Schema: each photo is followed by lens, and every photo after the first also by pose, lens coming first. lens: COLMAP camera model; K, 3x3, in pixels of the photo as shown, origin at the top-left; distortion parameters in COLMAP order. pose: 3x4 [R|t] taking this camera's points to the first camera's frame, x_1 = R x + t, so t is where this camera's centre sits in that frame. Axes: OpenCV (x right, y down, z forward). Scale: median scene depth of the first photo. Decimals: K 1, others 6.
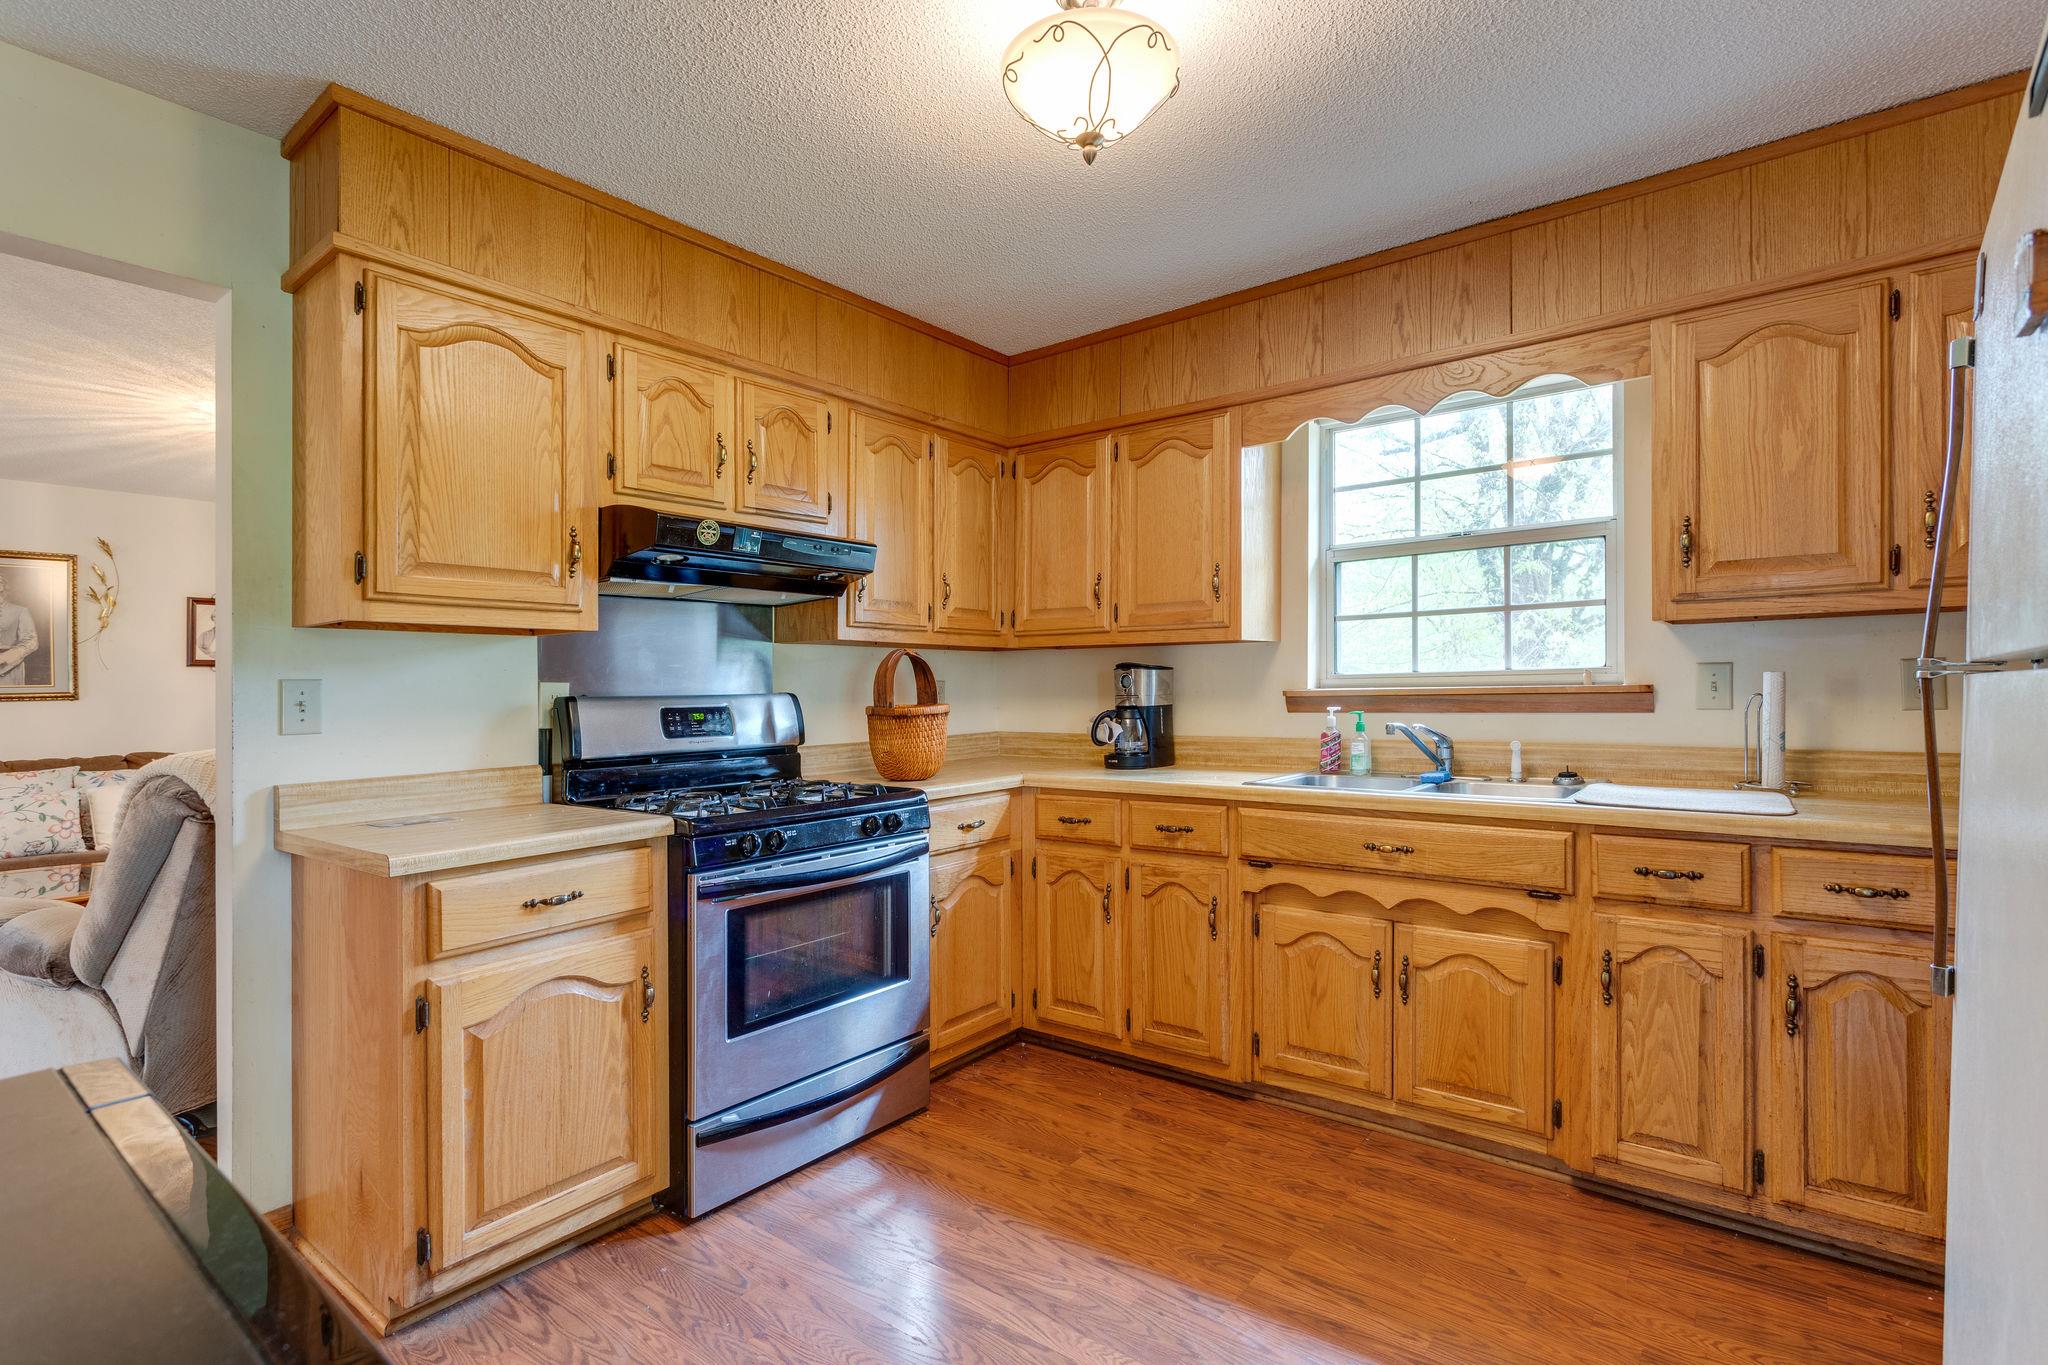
lens RADIAL K [[991.2, 0, 1020.3], [0, 991.2, 685.0], [0, 0, 1]] dist [-0.001924, 0.000314]
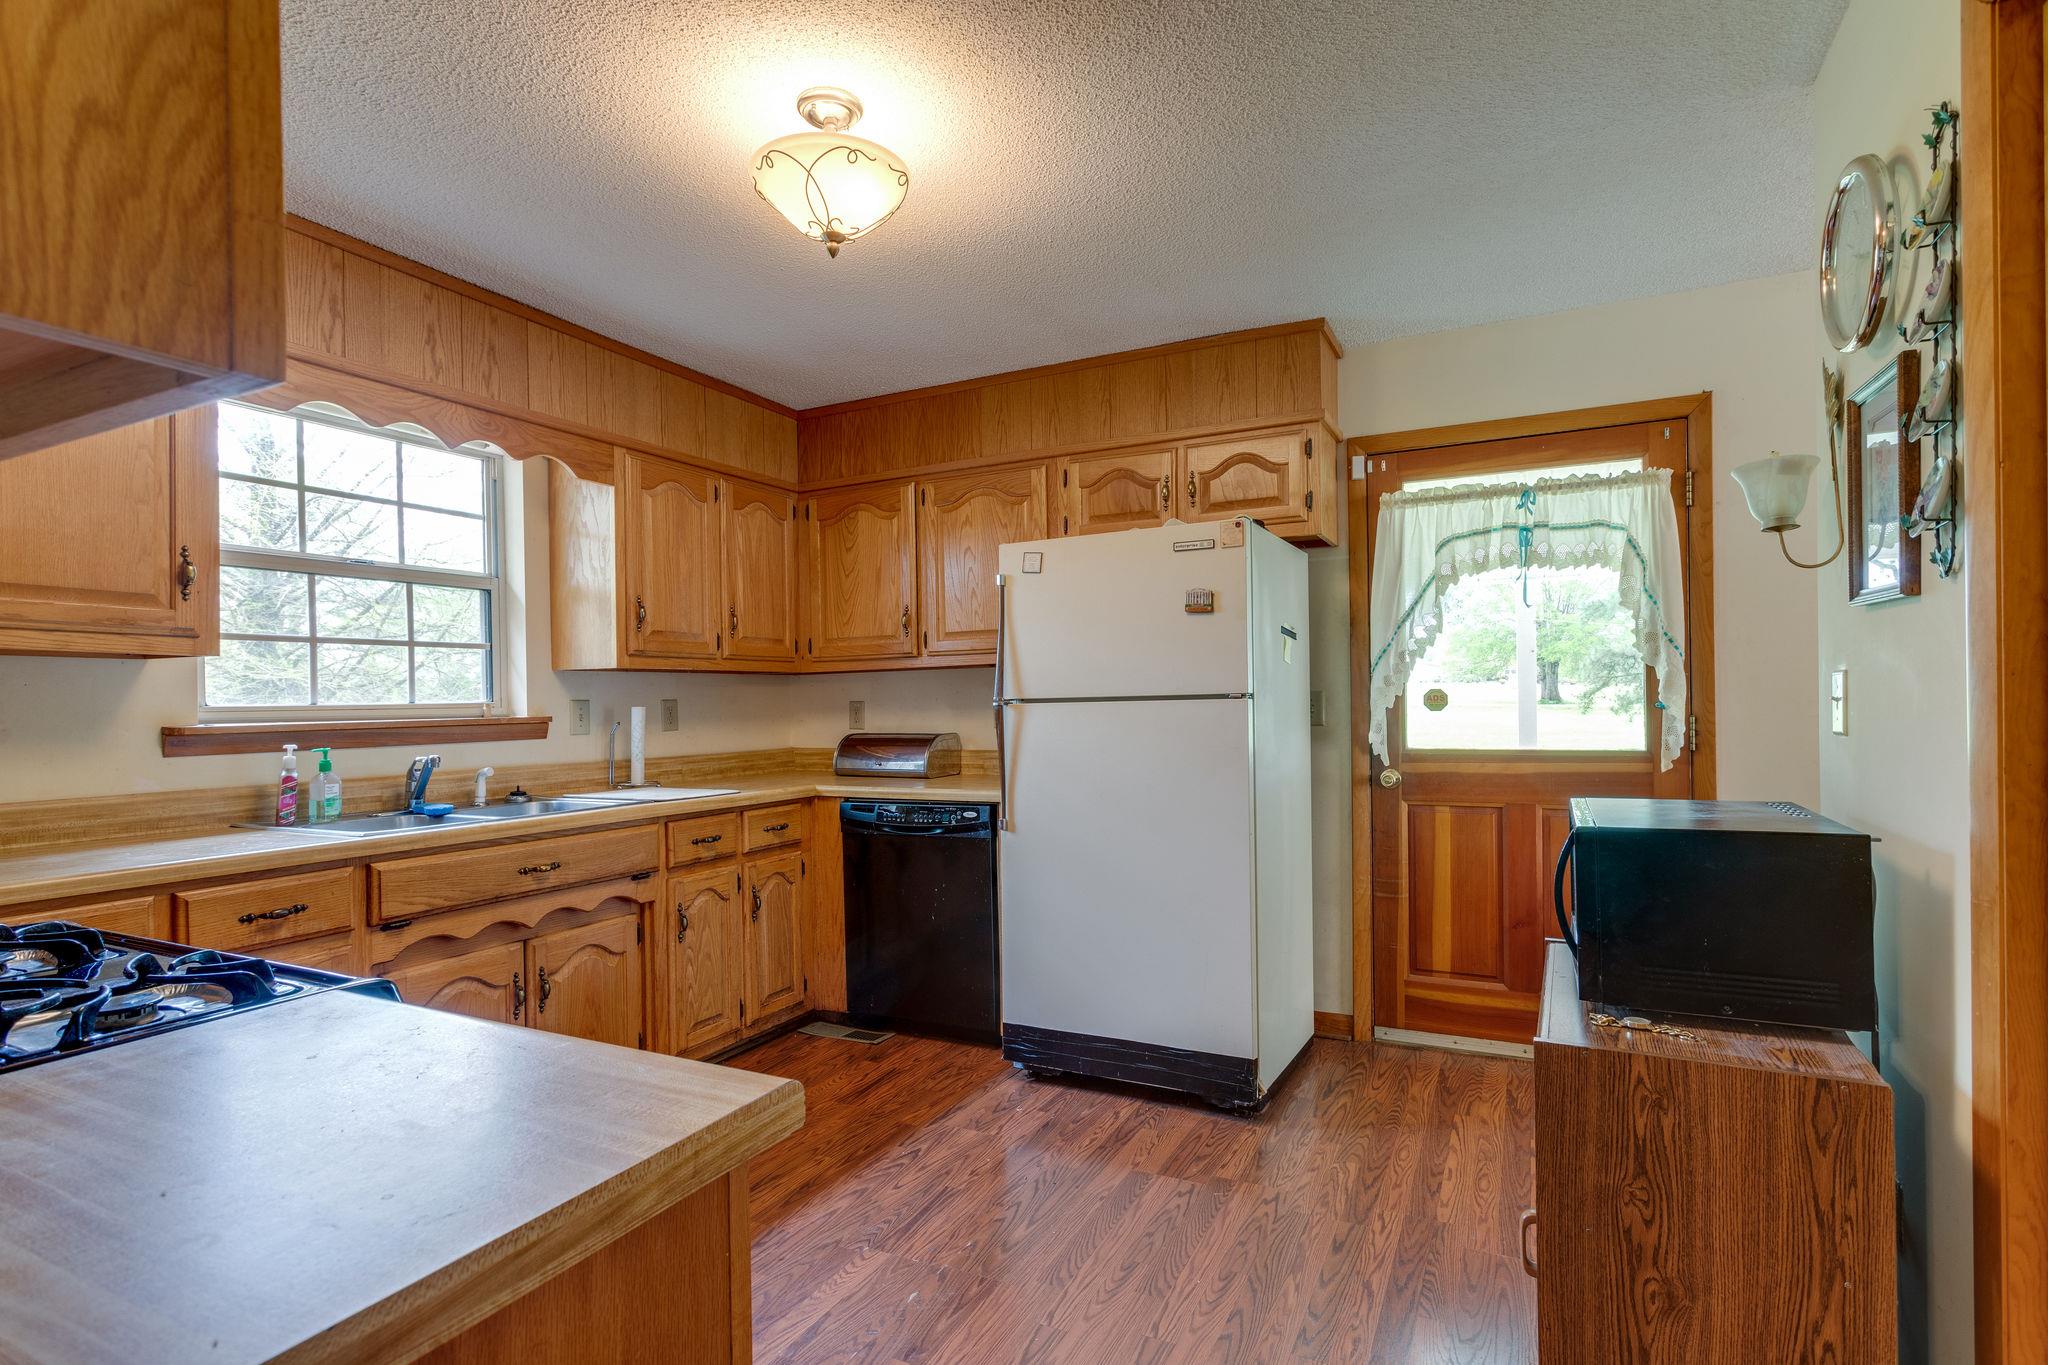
lens RADIAL K [[991.2, 0, 1013.1], [0, 991.2, 716.8], [0, 0, 1]] dist [-0.001924, 0.000314]
pose [[-0.187725, 0.004246, 0.982212, -0.755820], [0.015021, 0.999886, -0.001451, 0.011694], [-0.982107, 0.014481, -0.187768, 0.690914]]
